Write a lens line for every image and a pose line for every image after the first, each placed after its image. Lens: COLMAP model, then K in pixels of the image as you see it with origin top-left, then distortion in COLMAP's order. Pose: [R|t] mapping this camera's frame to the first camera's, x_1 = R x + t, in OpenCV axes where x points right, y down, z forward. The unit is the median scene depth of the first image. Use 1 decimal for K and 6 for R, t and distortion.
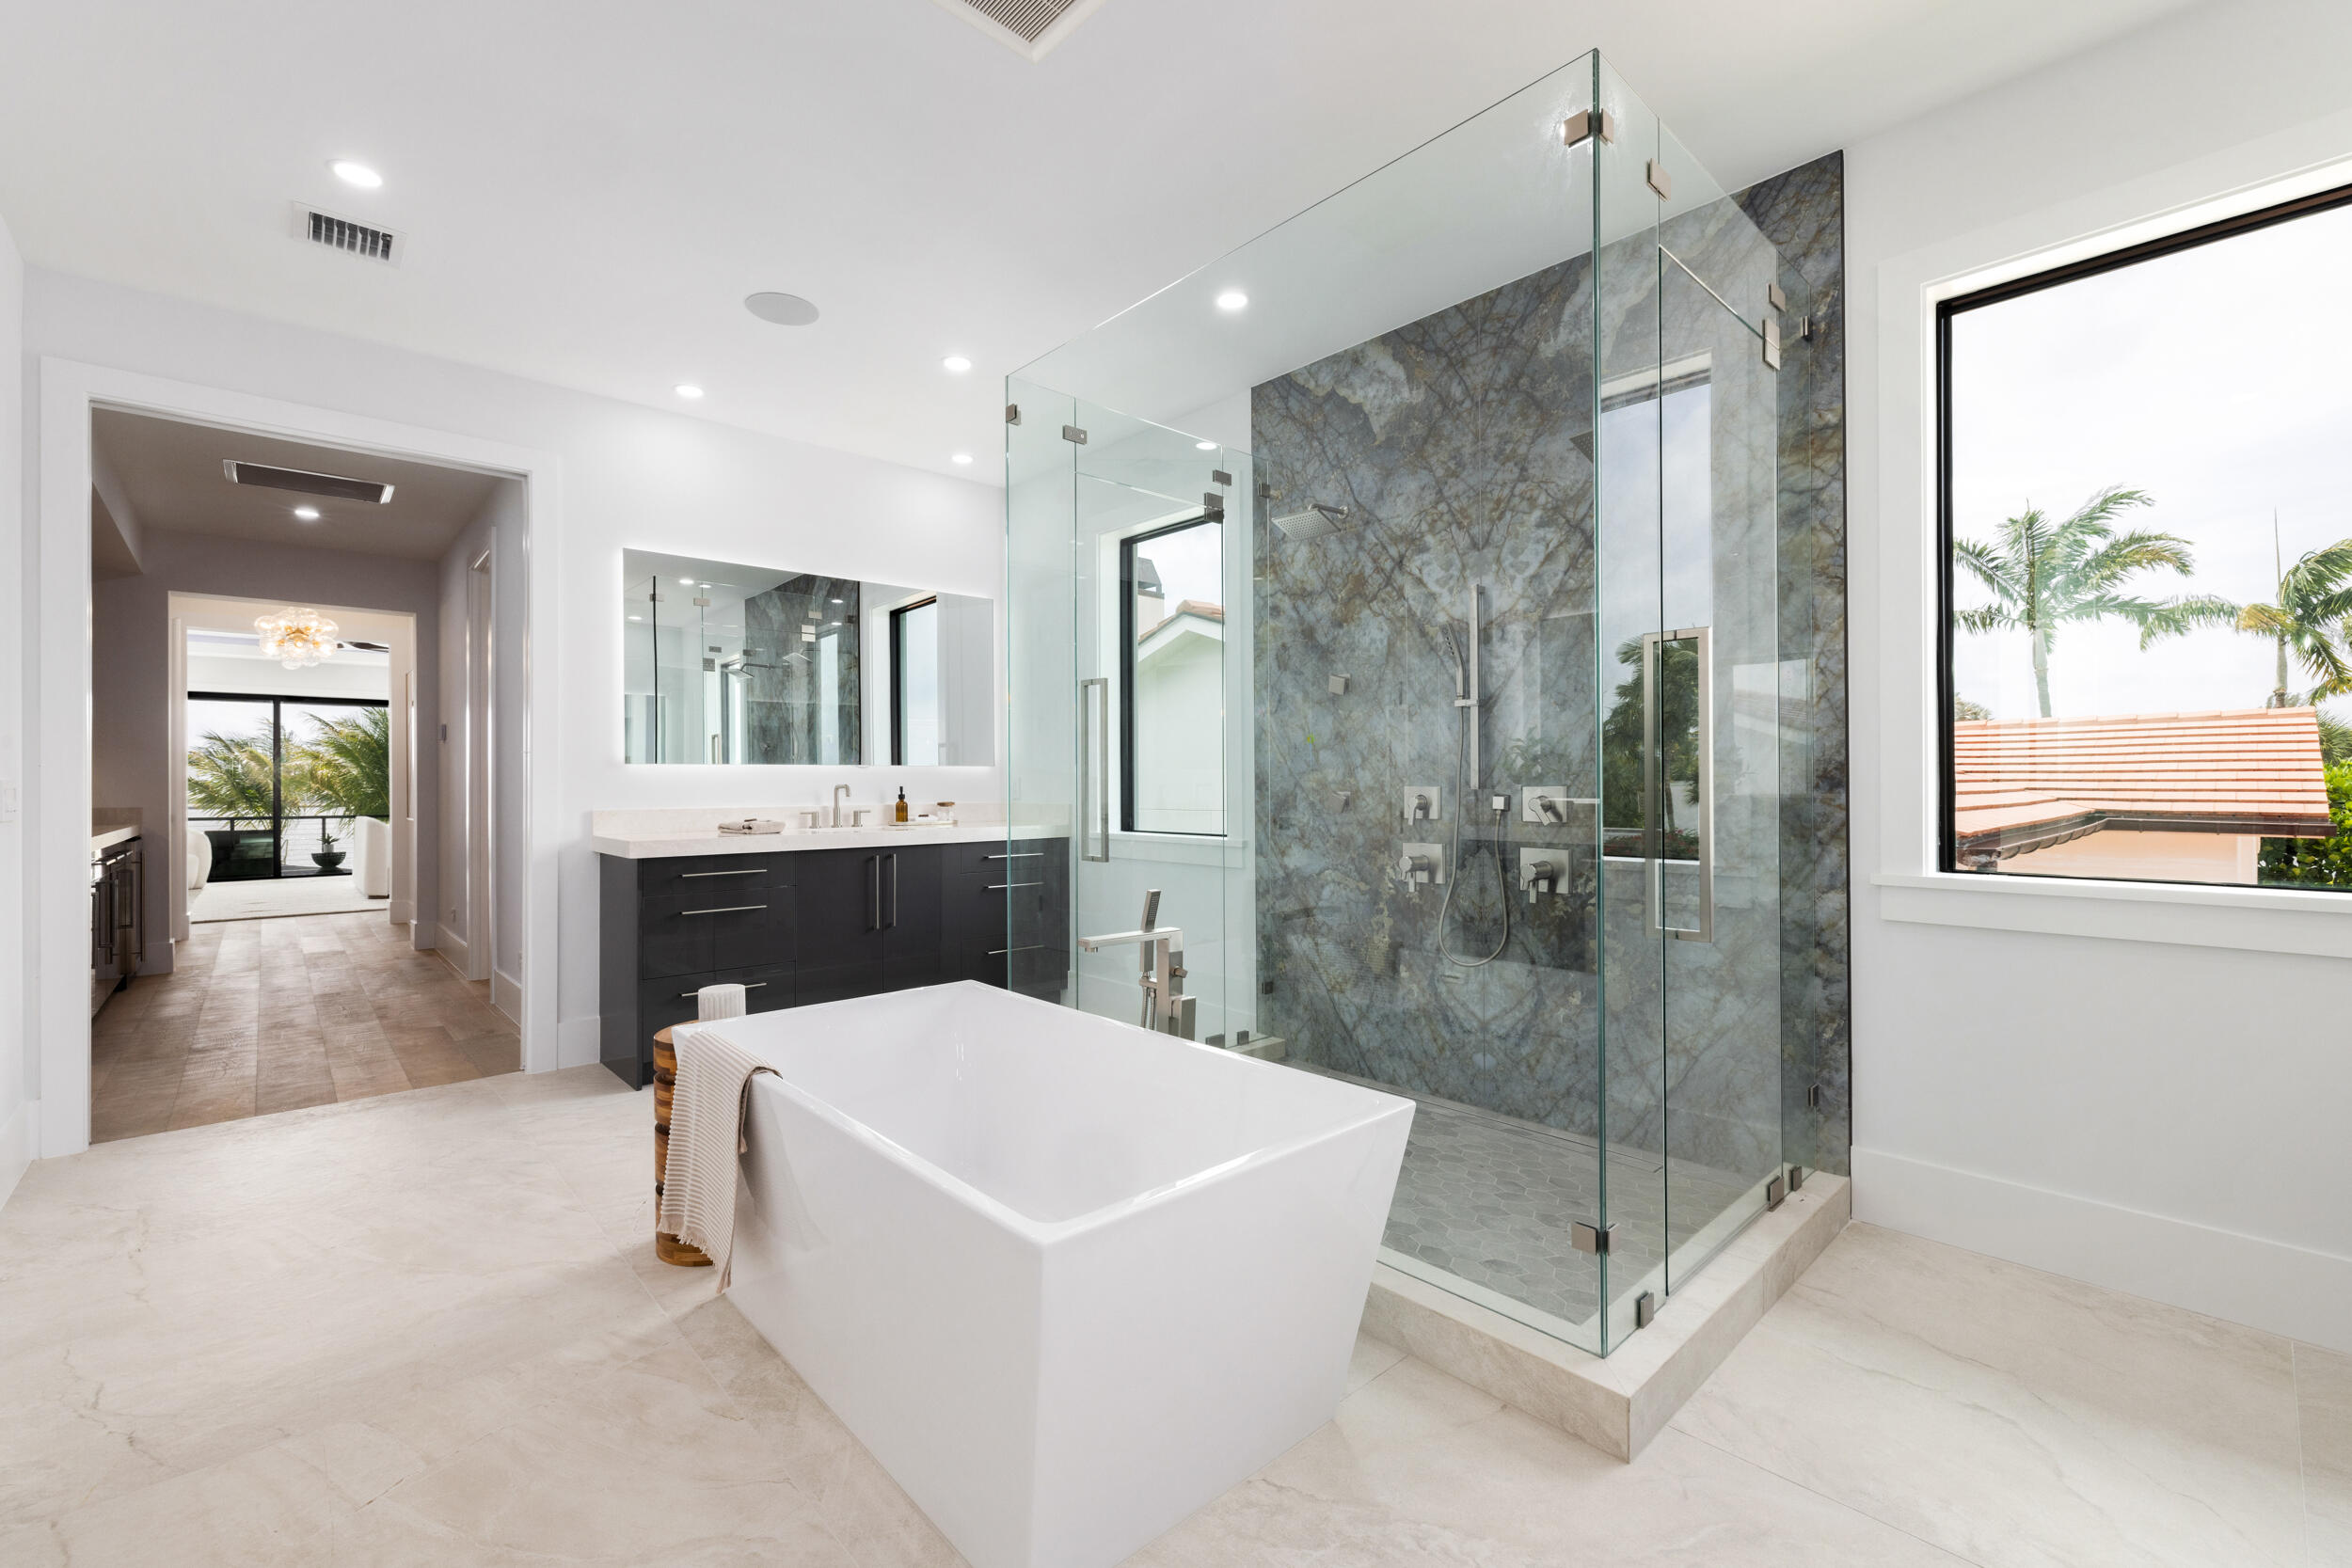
lens RADIAL K [[993.0, 0, 1176.0], [0, 993.0, 784.0], [0, 0, 1]] dist [-0.000950, 0.000175]
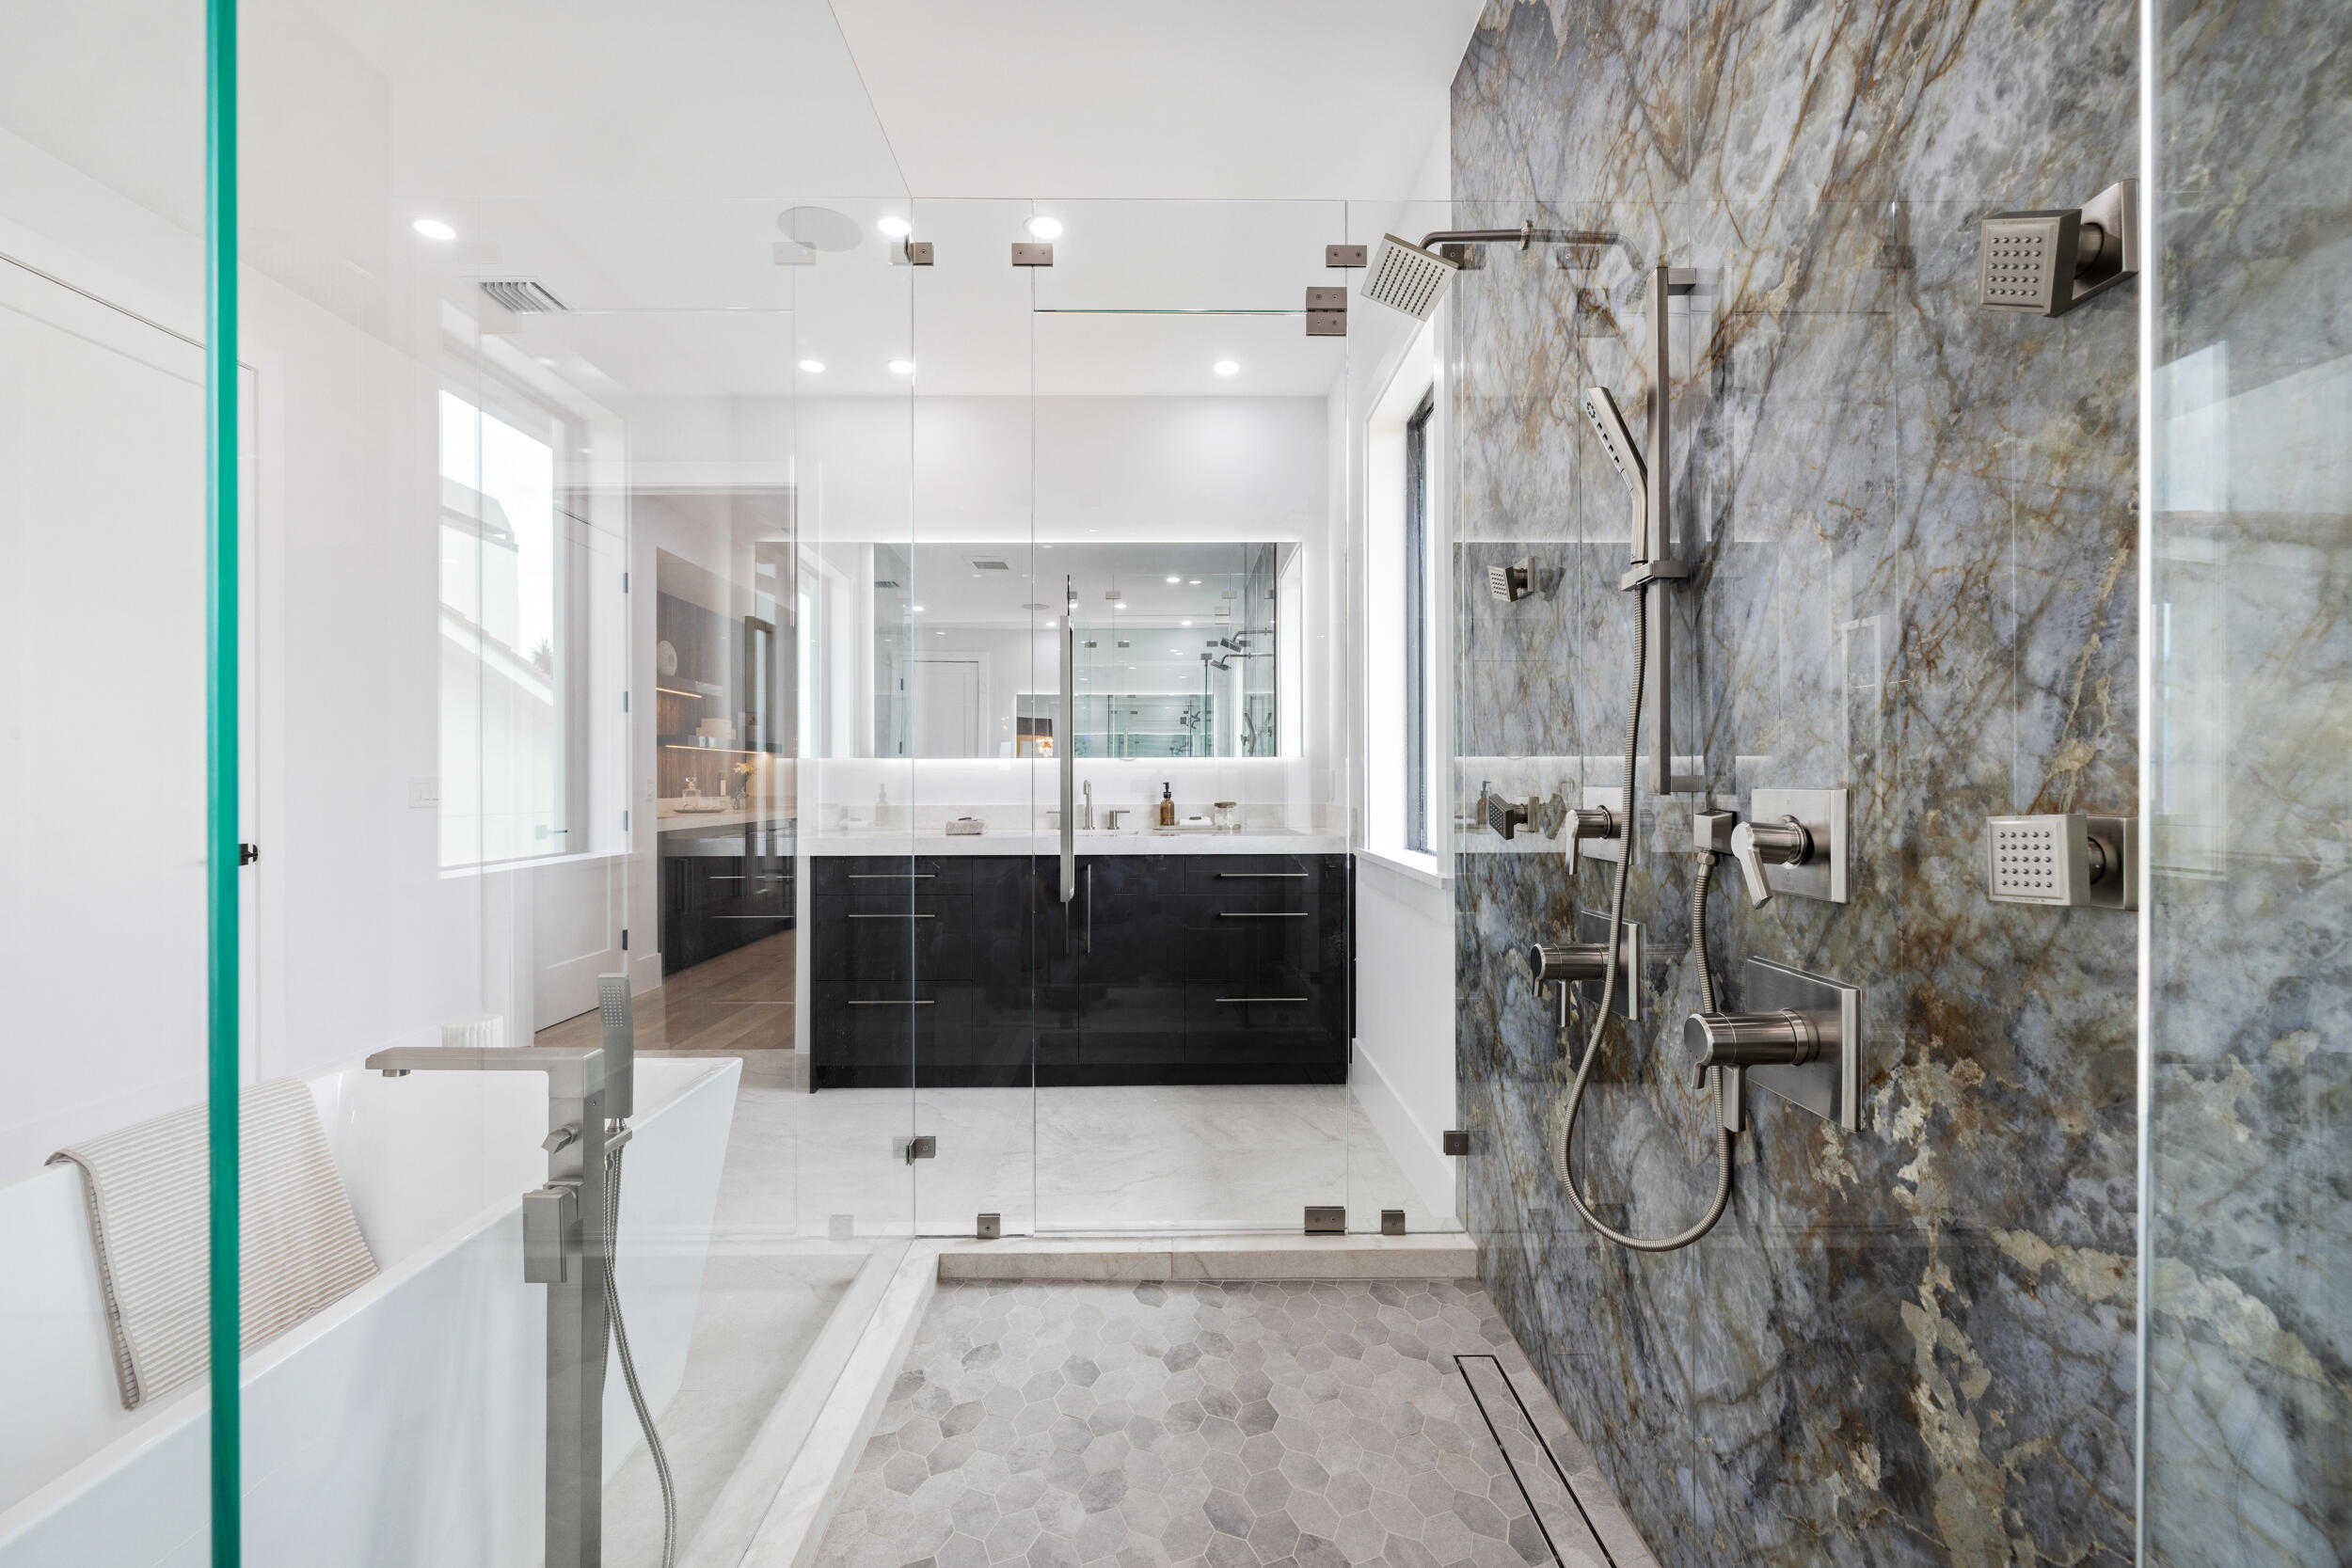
lens RADIAL K [[984.2, 0, 1179.8], [0, 984.2, 783.4], [0, 0, 1]] dist [0.000355, 0.000086]
pose [[0.748442, 0.004131, -0.663188, 0.404896], [-0.002252, 0.999991, 0.003687, -0.000113], [0.663197, -0.001266, 0.748444, 0.567431]]
